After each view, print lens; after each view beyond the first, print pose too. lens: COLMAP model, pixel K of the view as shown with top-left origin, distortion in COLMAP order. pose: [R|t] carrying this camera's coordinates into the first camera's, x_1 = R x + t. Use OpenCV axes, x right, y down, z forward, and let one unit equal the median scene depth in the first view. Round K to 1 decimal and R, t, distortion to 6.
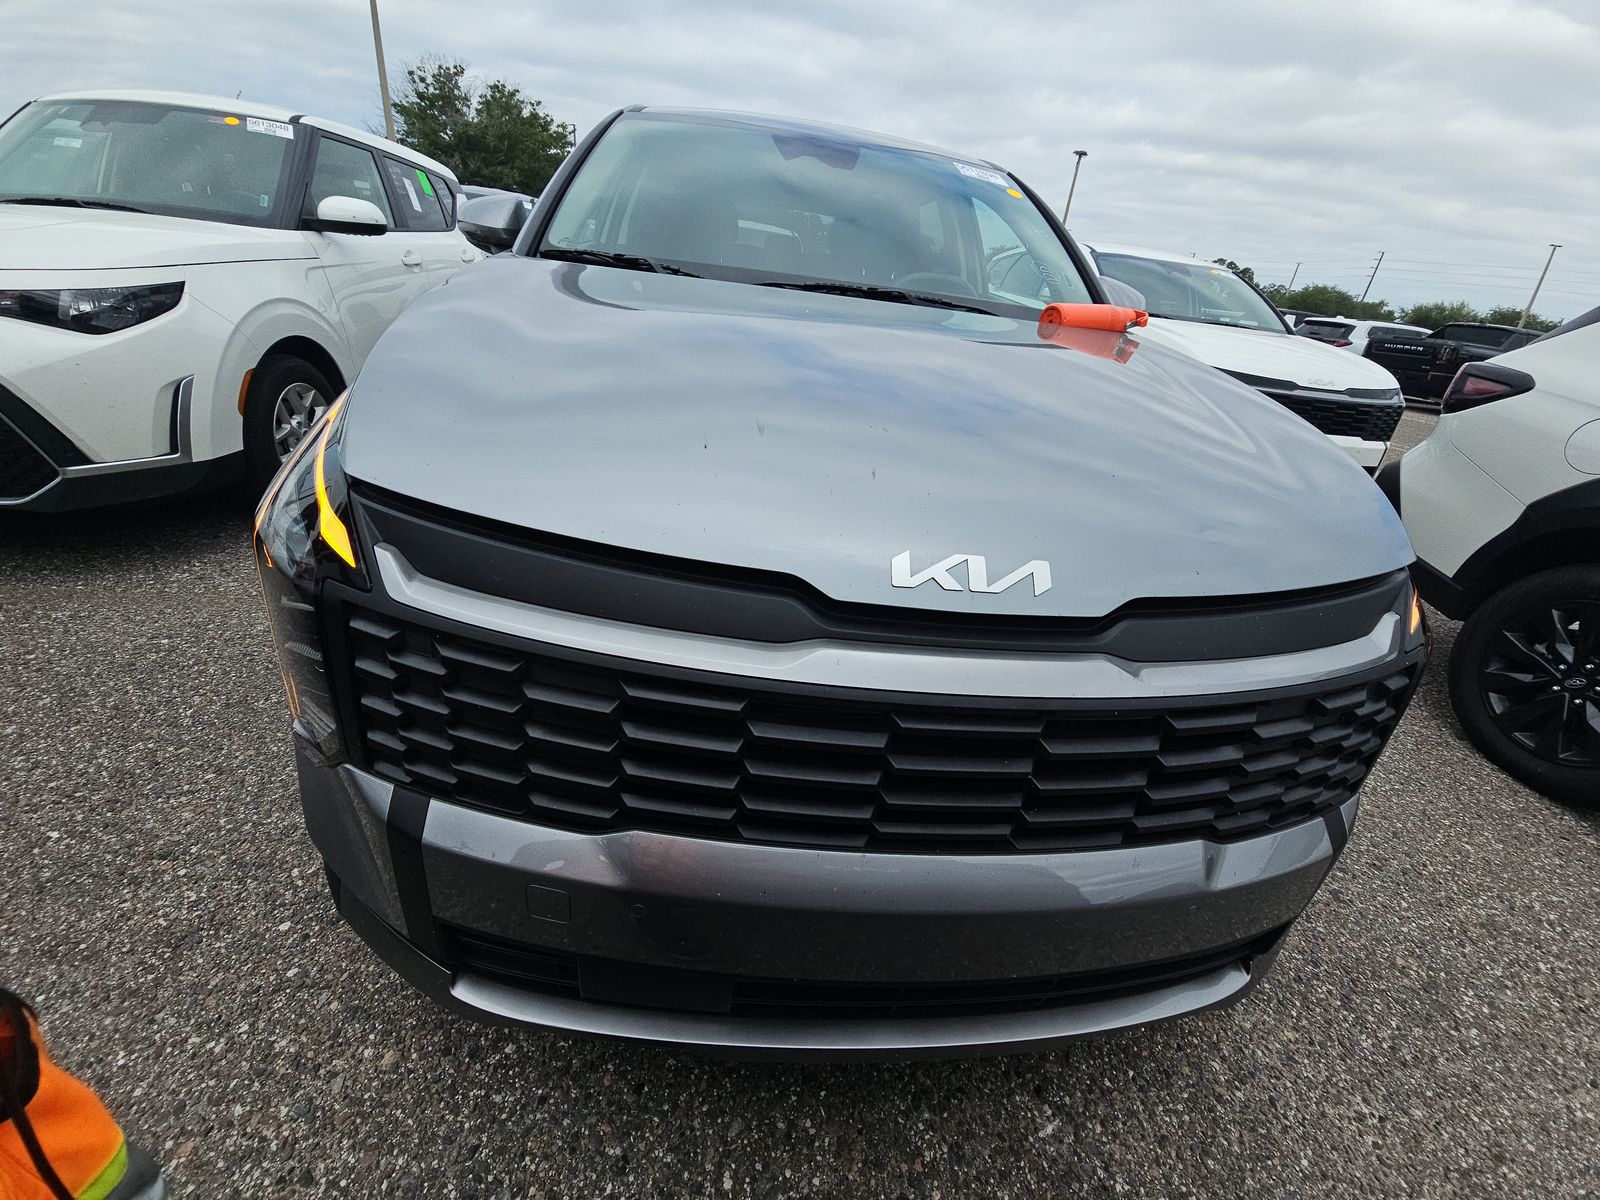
lens RADIAL K [[651.1, 0, 800.0], [0, 651.1, 600.0], [0, 0, 1]] dist [-0.001218, -0.010476]
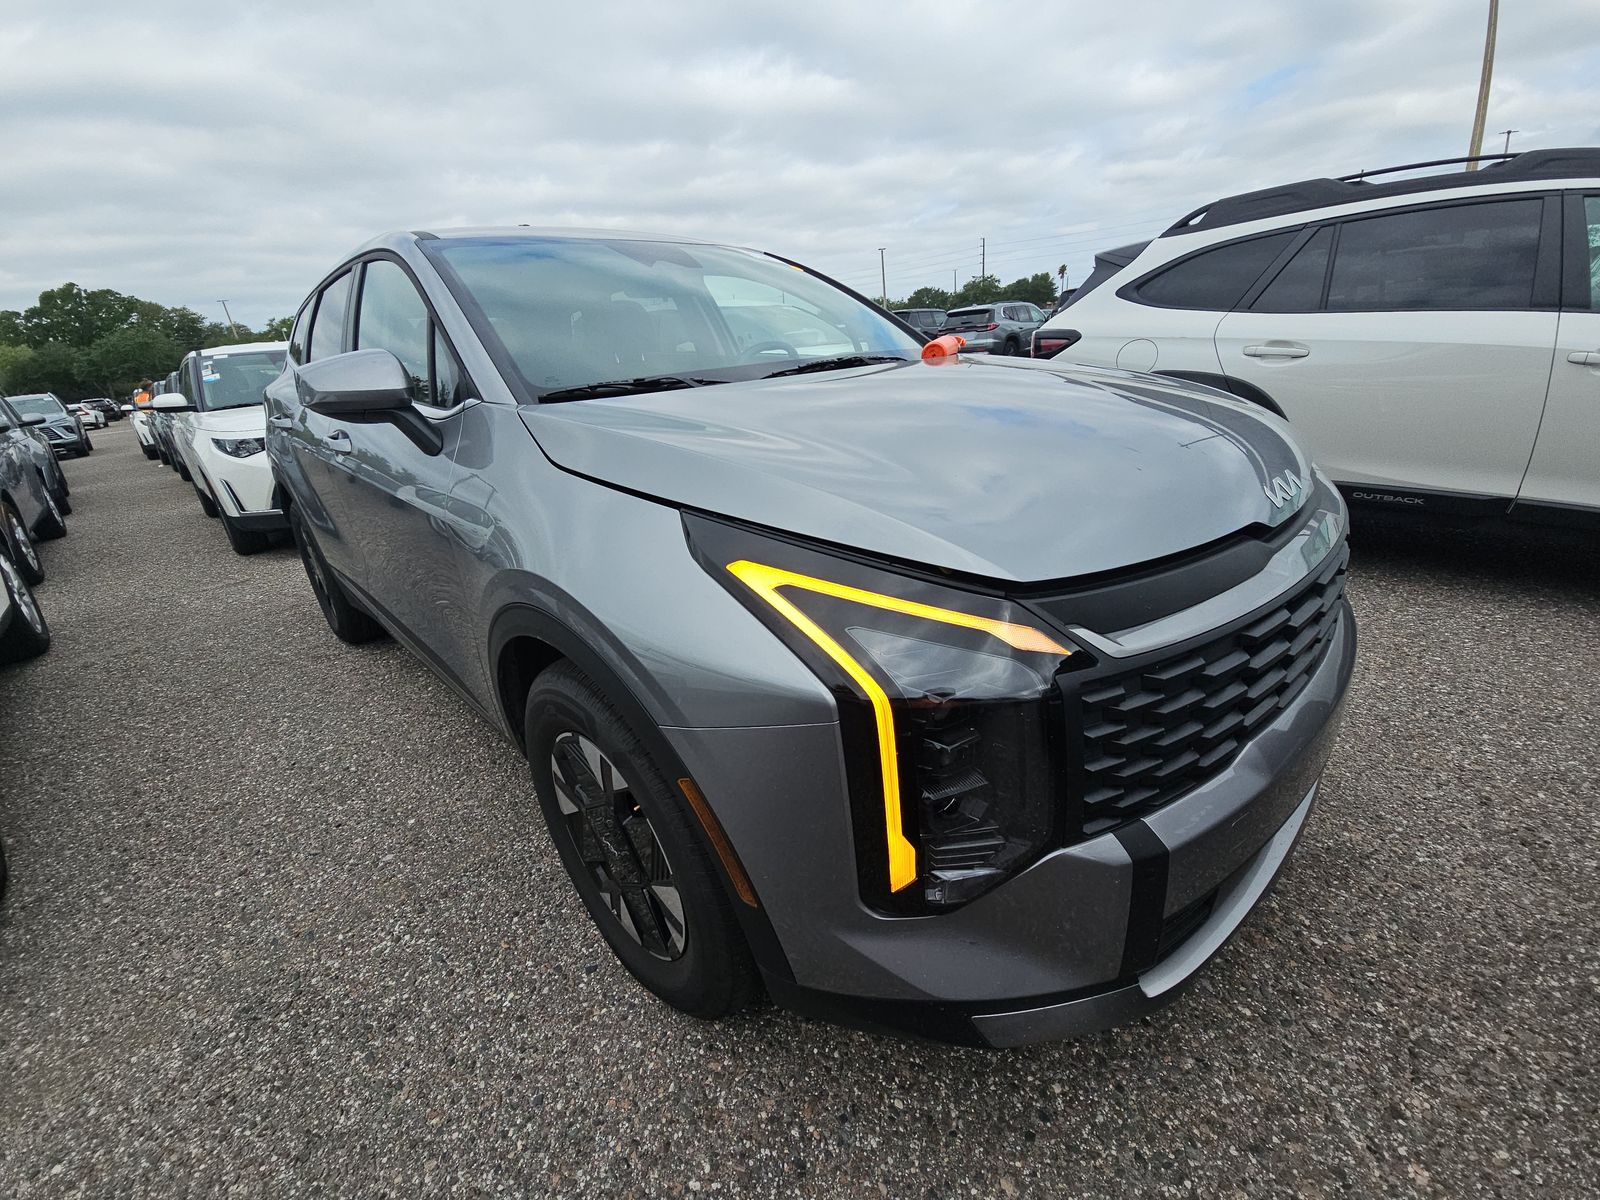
lens RADIAL K [[642.4, 0, 790.7], [0, 642.4, 594.8], [0, 0, 1]] dist [0.023095, -0.022020]
pose [[0.761214, -0.396695, 0.513016, -1.035621], [0.442003, 0.896243, 0.037185, -0.264059], [-0.474538, 0.198449, 0.857573, 0.153845]]
